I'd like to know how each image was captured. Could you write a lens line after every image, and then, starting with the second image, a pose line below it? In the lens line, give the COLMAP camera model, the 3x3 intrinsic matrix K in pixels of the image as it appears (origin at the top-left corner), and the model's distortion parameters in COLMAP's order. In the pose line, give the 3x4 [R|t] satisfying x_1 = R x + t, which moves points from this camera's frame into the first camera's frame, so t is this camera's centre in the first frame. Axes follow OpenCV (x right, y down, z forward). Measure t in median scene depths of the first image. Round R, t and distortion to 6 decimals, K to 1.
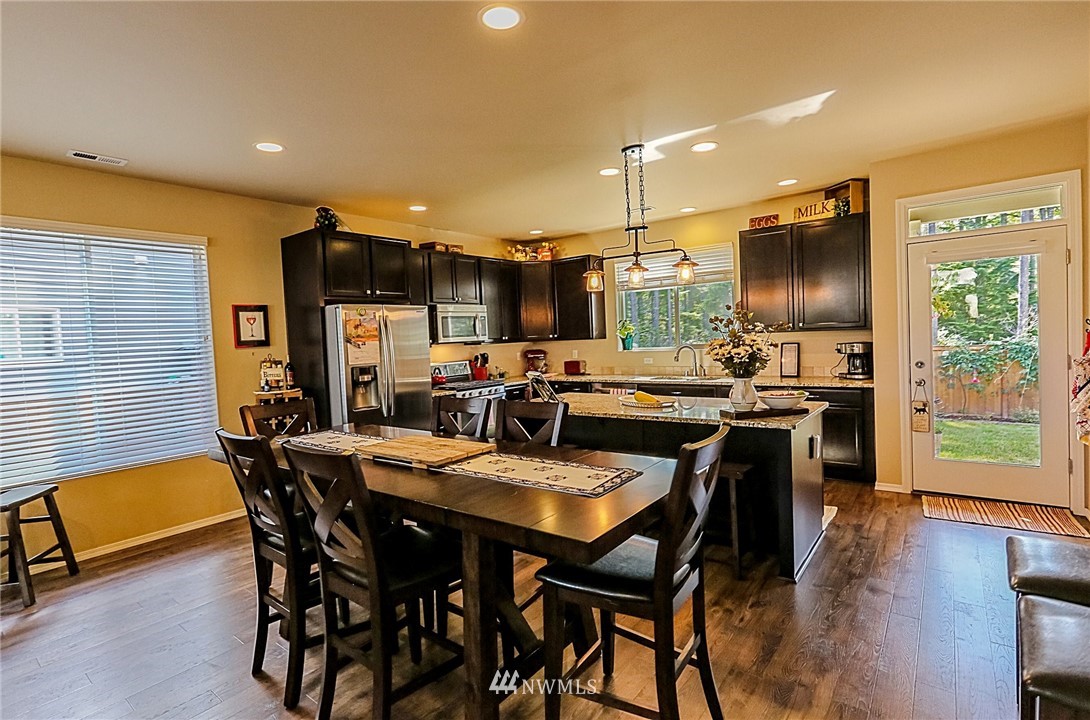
lens RADIAL K [[534.7, 0, 539.4], [0, 534.7, 359.7], [0, 0, 1]] dist [-0.021290, 0.000857]
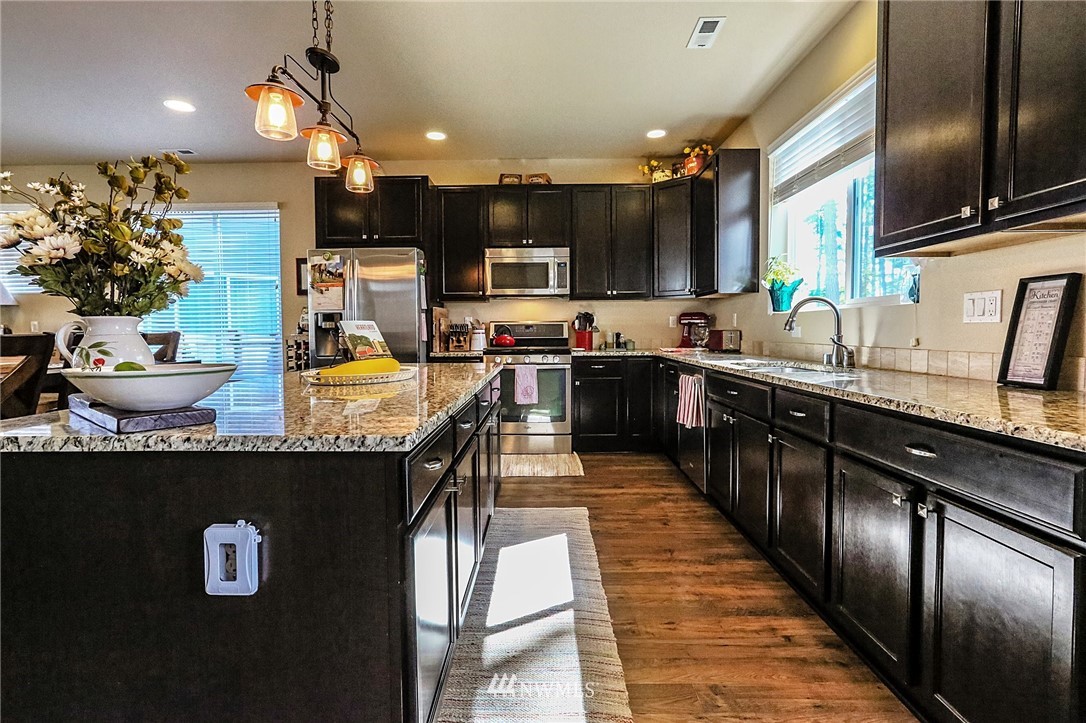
lens RADIAL K [[520.2, 0, 539.4], [0, 520.2, 350.0], [0, 0, 1]] dist [-0.020496, 0.014244]
pose [[0.611036, 0.070354, -0.788470, 0.591309], [-0.055224, 0.997405, 0.046200, 0.013788], [0.789674, 0.015313, 0.613335, 0.659121]]
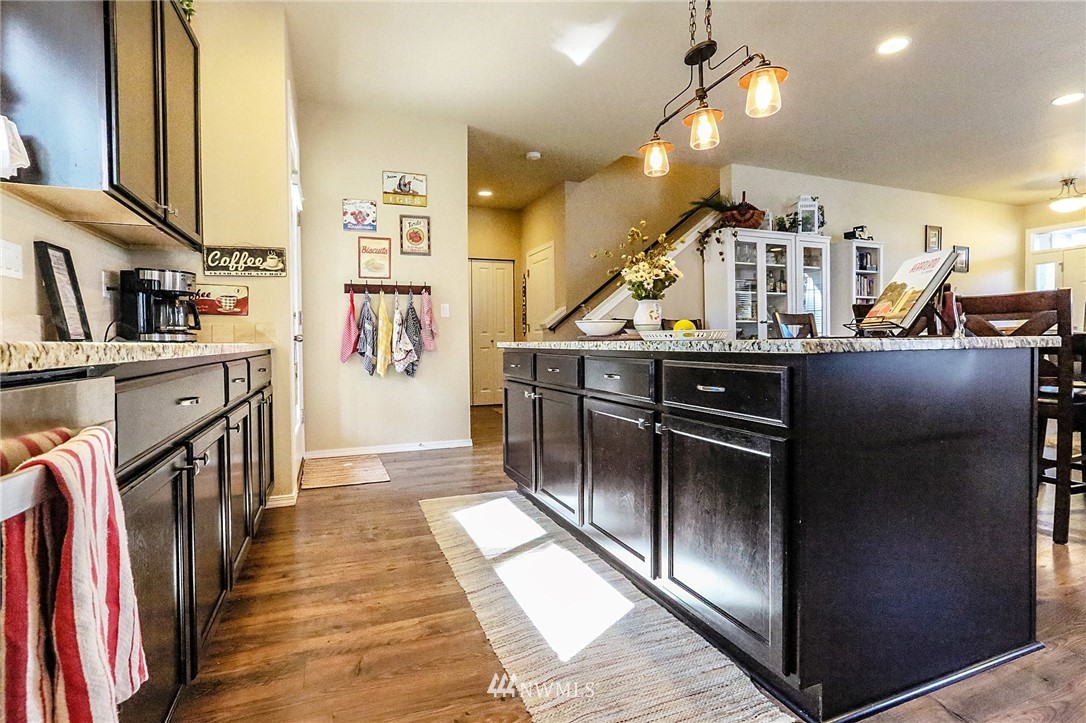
lens RADIAL K [[520.2, 0, 539.4], [0, 520.2, 350.0], [0, 0, 1]] dist [-0.020496, 0.014244]
pose [[-0.865511, 0.046979, 0.498682, 0.036140], [0.071059, 0.997039, 0.029402, 0.051299], [-0.495824, 0.060884, -0.866286, 1.273763]]
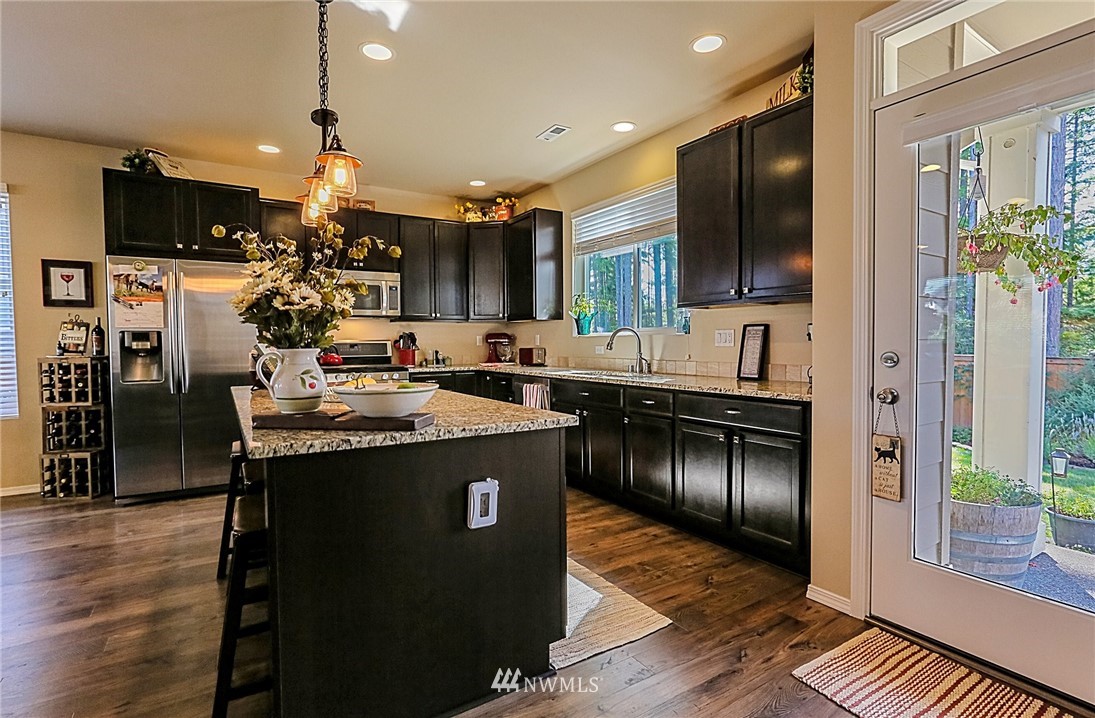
lens RADIAL K [[539.1, 0, 556.0], [0, 539.1, 357.2], [0, 0, 1]] dist [-0.015733, 0.001281]
pose [[0.946030, 0.047098, -0.320639, 0.507042], [-0.049131, 0.998791, 0.001752, 0.017933], [0.320334, 0.014096, 0.947200, 0.376969]]
